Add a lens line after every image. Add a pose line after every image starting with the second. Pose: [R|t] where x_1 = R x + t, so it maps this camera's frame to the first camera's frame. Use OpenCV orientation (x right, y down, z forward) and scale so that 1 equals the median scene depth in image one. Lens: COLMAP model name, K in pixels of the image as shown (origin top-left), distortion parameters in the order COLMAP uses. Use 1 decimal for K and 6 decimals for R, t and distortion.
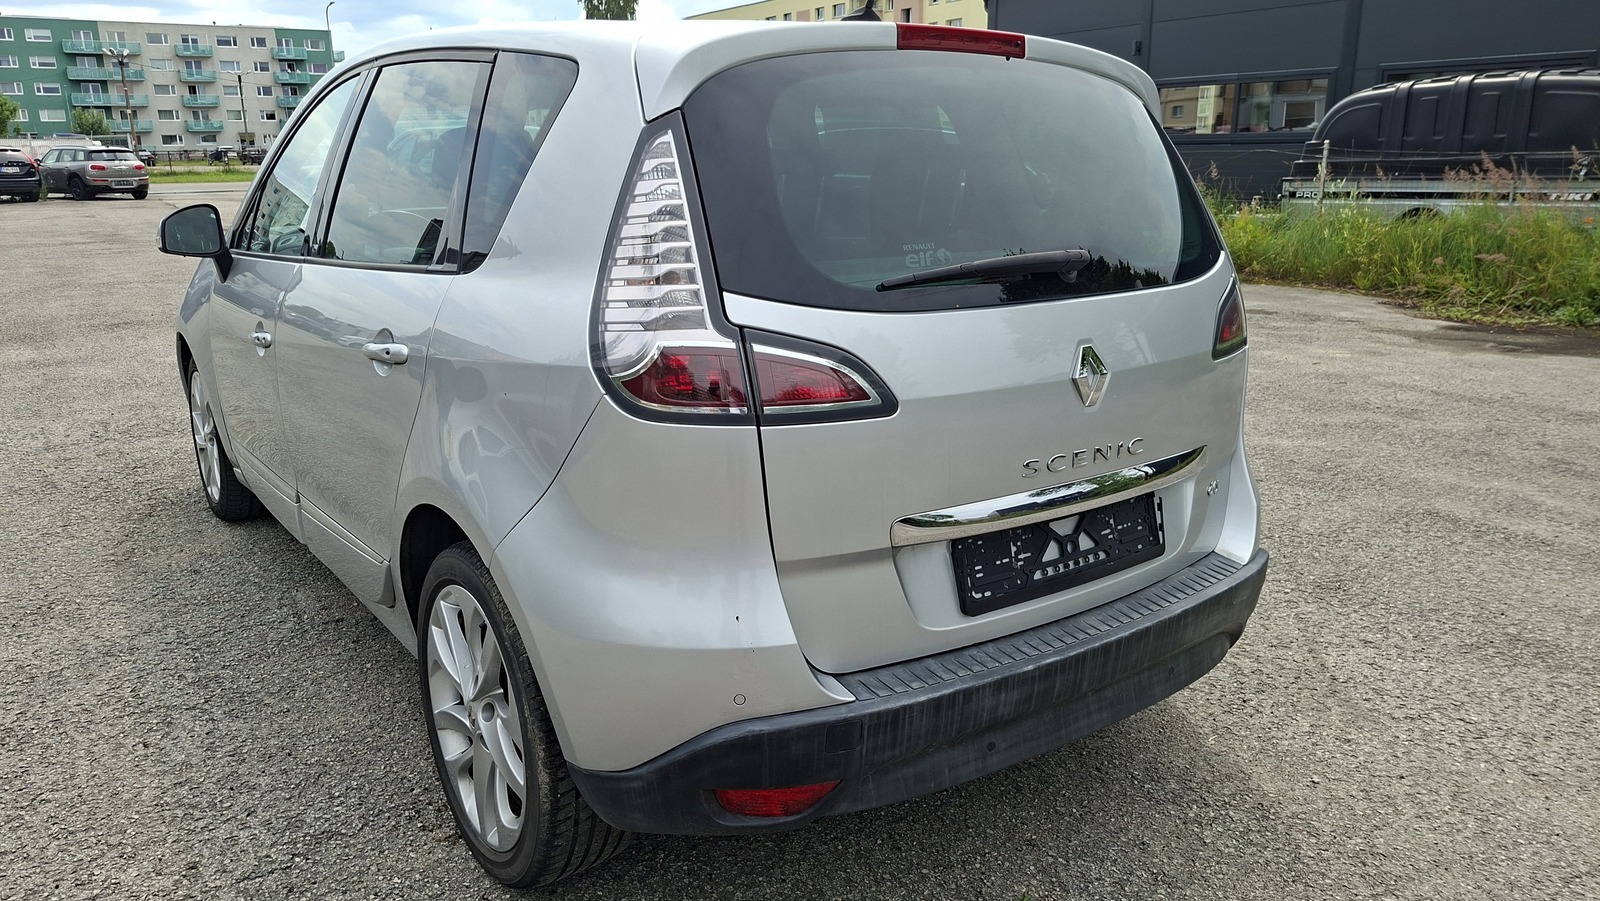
lens RADIAL K [[1083.2, 0, 792.6], [0, 1083.2, 447.9], [0, 0, 1]] dist [0.133930, -0.162487]
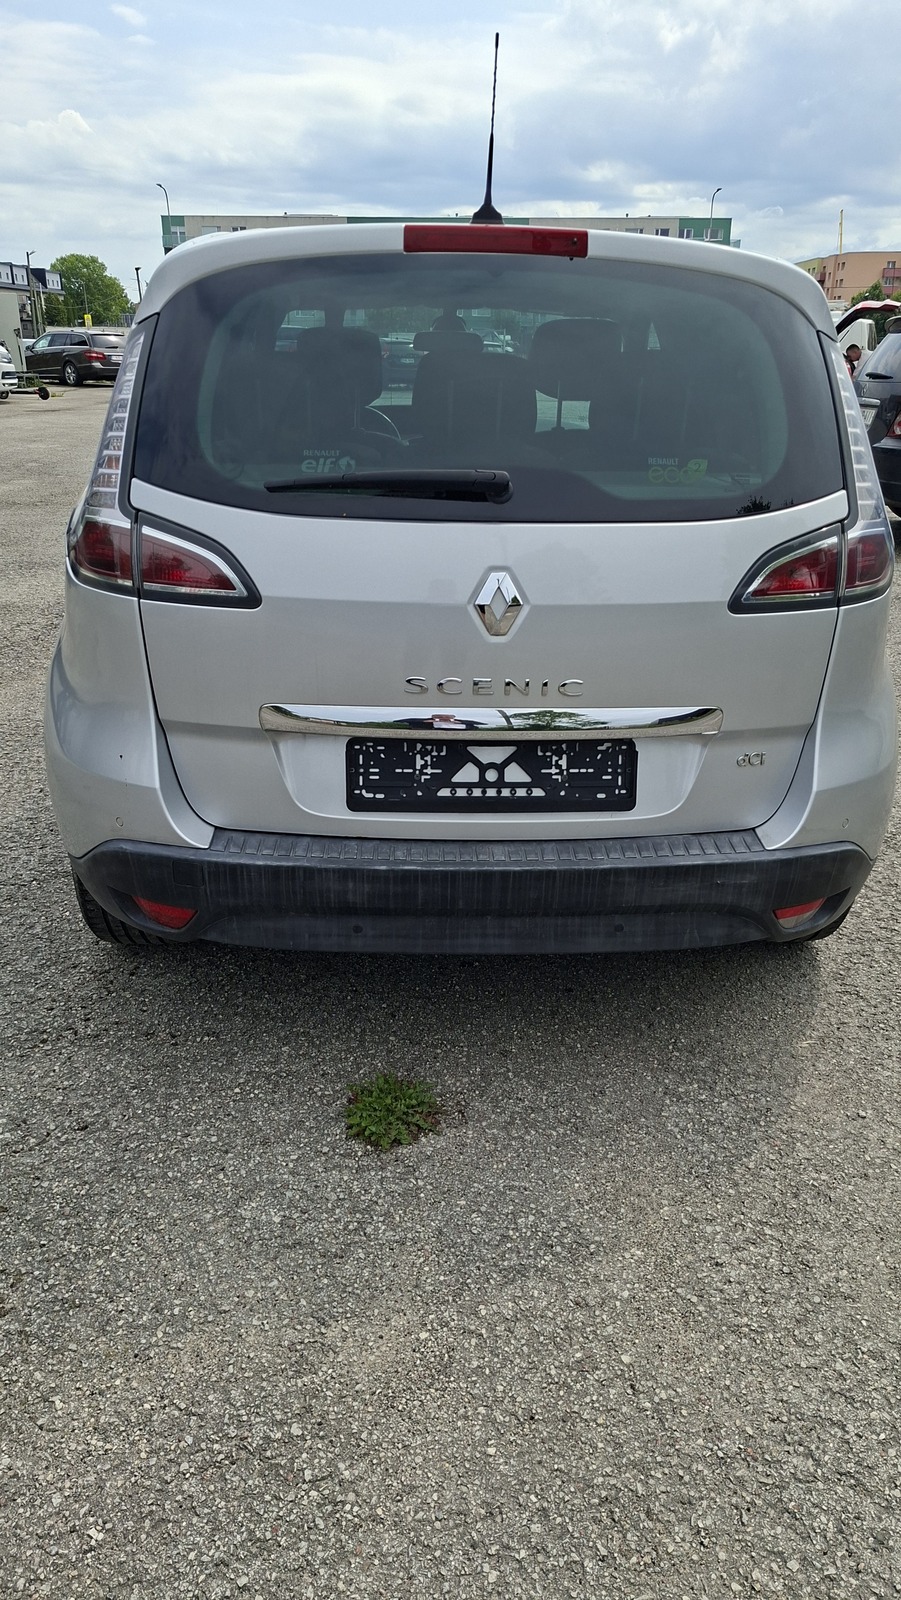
lens RADIAL K [[1083.2, 0, 451.4], [0, 1083.2, 805.0], [0, 0, 1]] dist [0.133930, -0.162487]
pose [[0.841375, 0.226458, -0.490718, 0.800577], [-0.159532, 0.971587, 0.174840, -0.057994], [0.516369, -0.068821, 0.853596, 0.130416]]
